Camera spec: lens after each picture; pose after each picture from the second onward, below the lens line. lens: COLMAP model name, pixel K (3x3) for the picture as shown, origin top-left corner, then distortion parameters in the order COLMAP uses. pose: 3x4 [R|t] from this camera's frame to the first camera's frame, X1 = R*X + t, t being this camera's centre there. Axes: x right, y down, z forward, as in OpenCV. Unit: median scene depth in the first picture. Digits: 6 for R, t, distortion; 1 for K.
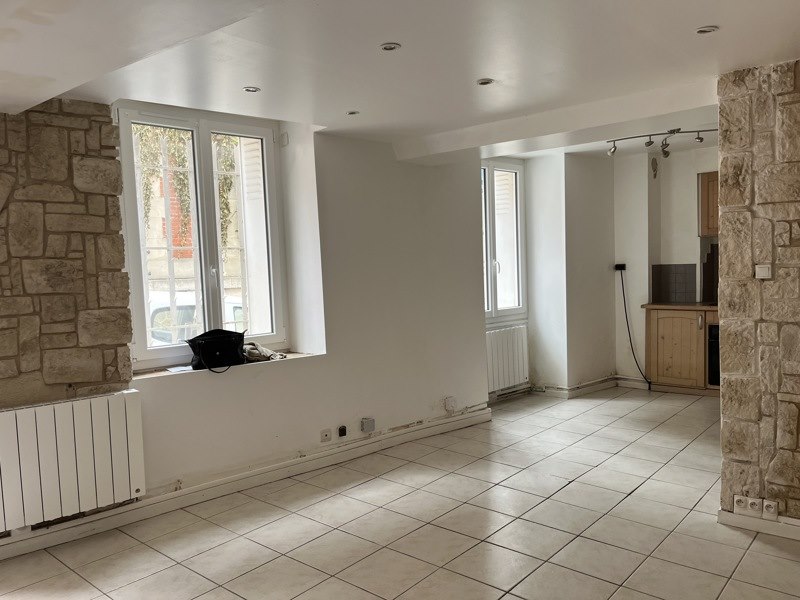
lens RADIAL K [[609.5, 0, 406.1], [0, 609.5, 303.0], [0, 0, 1]] dist [0.075847, -0.114545]
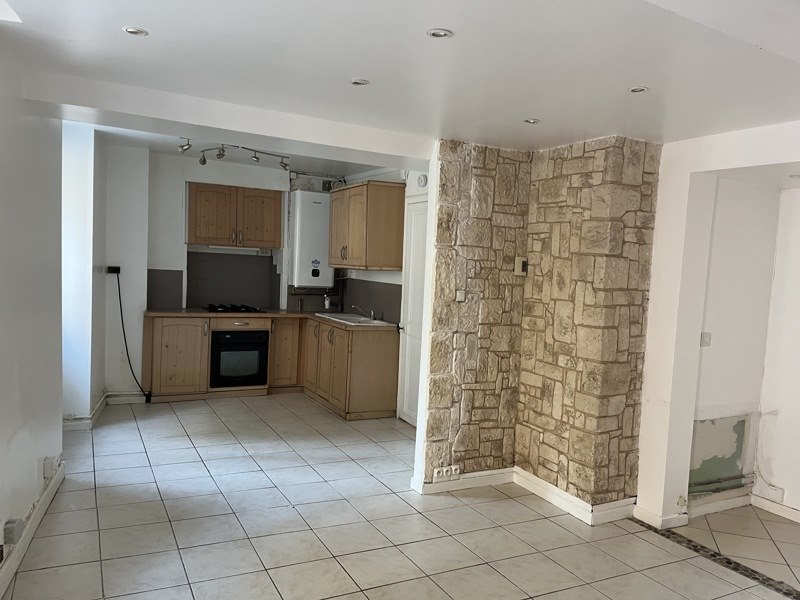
lens RADIAL K [[609.5, 0, 406.1], [0, 609.5, 303.0], [0, 0, 1]] dist [0.075847, -0.114545]
pose [[0.373215, -0.008851, 0.927703, -0.692107], [-0.004040, 0.999930, 0.011166, -0.048661], [-0.927736, -0.007915, 0.373153, 0.603076]]
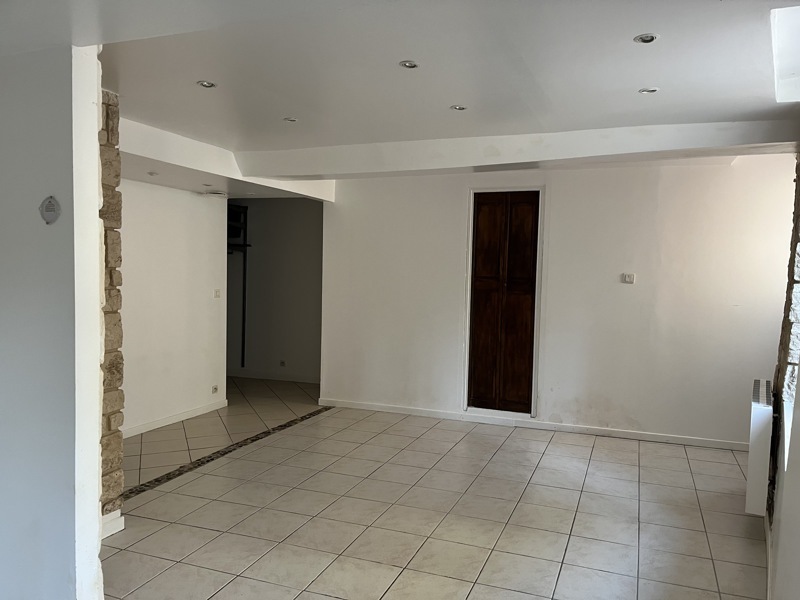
lens RADIAL K [[609.5, 0, 406.1], [0, 609.5, 303.0], [0, 0, 1]] dist [0.075847, -0.114545]
pose [[-0.945461, 0.032080, -0.324151, 0.425969], [-0.012059, 0.991009, 0.133248, -0.153192], [0.325511, 0.129890, -0.936574, 1.857949]]
